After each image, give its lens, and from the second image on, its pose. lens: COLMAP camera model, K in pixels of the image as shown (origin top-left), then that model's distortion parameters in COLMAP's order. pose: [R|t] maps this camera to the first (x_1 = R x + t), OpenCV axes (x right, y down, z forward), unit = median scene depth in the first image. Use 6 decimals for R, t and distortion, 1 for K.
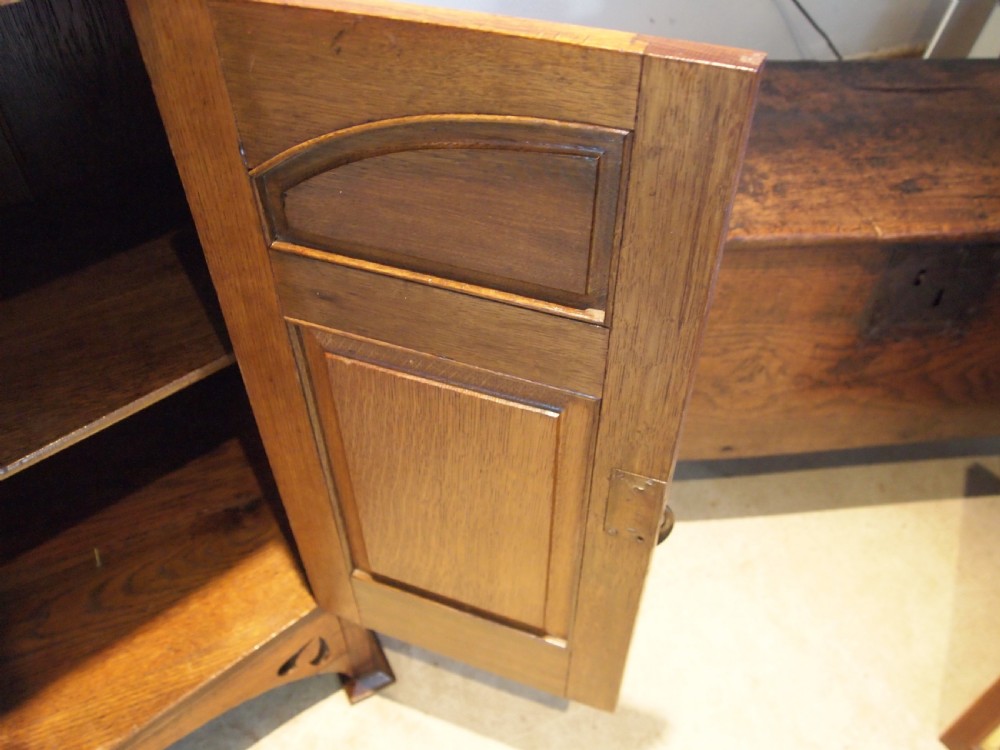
lens RADIAL K [[787.3, 0, 500.0], [0, 787.3, 375.0], [0, 0, 1]] dist [-0.060315, -0.001428]
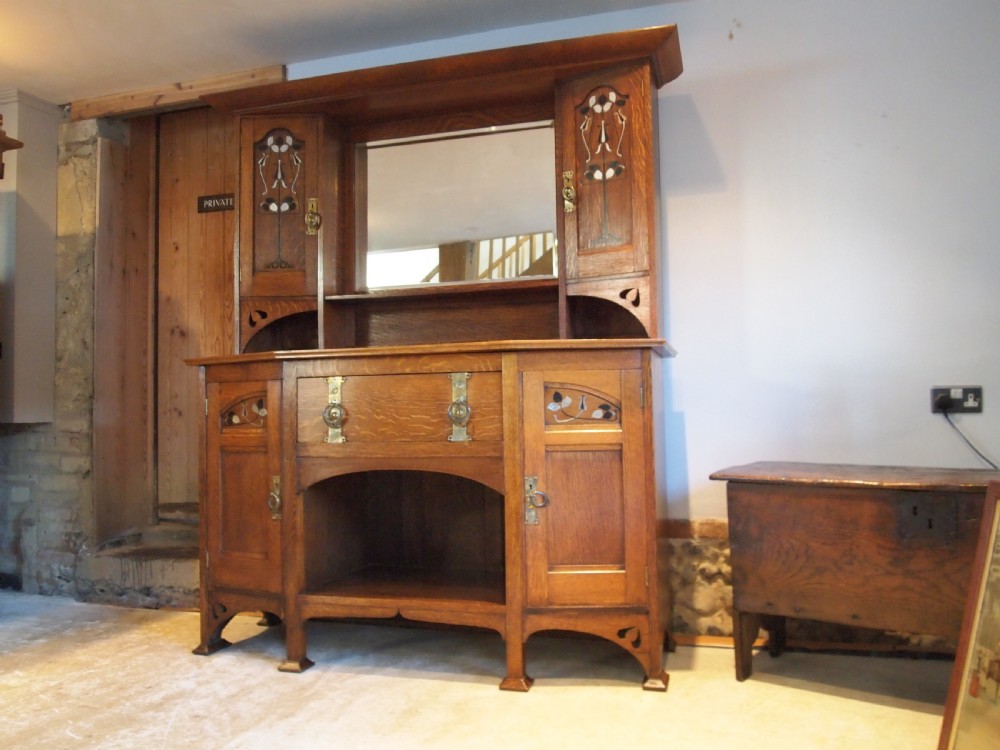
lens RADIAL K [[804.0, 0, 500.0], [0, 804.0, 375.0], [0, 0, 1]] dist [-0.046113, -0.001420]
pose [[0.725750, -0.042342, -0.686654, 1.181605], [-0.468796, 0.700057, -0.538657, 1.320626], [0.503504, 0.712831, 0.488216, -0.965830]]
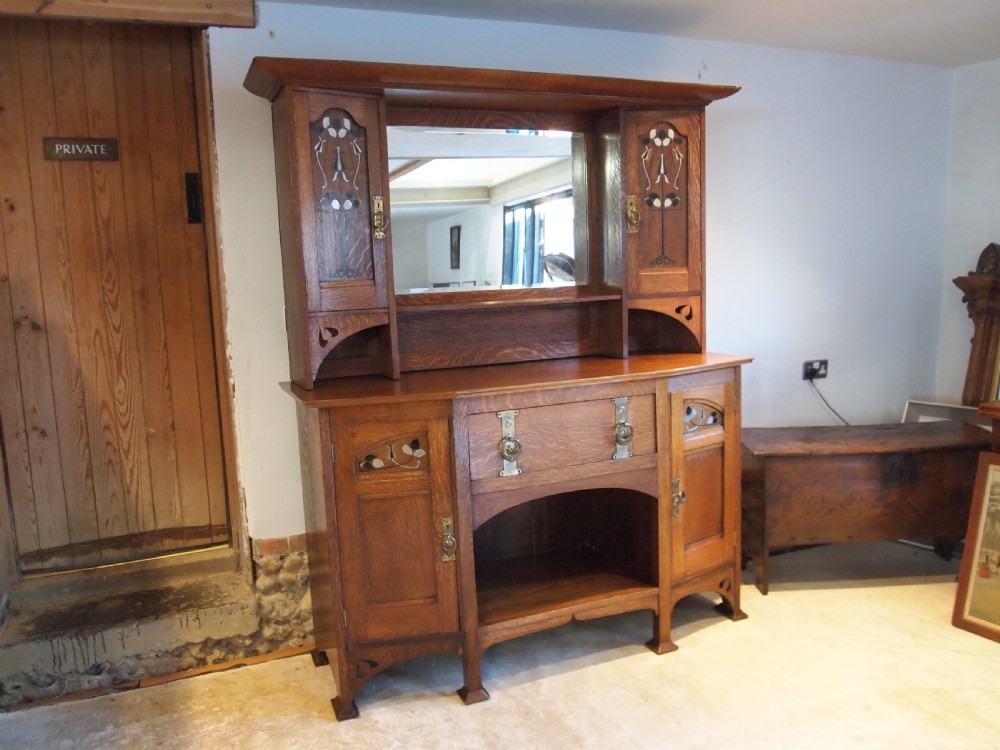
lens RADIAL K [[809.4, 0, 498.9], [0, 809.4, 375.7], [0, 0, 1]] dist [-0.044863, 0.003207]
pose [[0.996634, -0.024745, -0.078157, -0.889149], [-0.026579, 0.804336, -0.593580, 1.636155], [0.077552, 0.593659, 0.800971, -2.148926]]
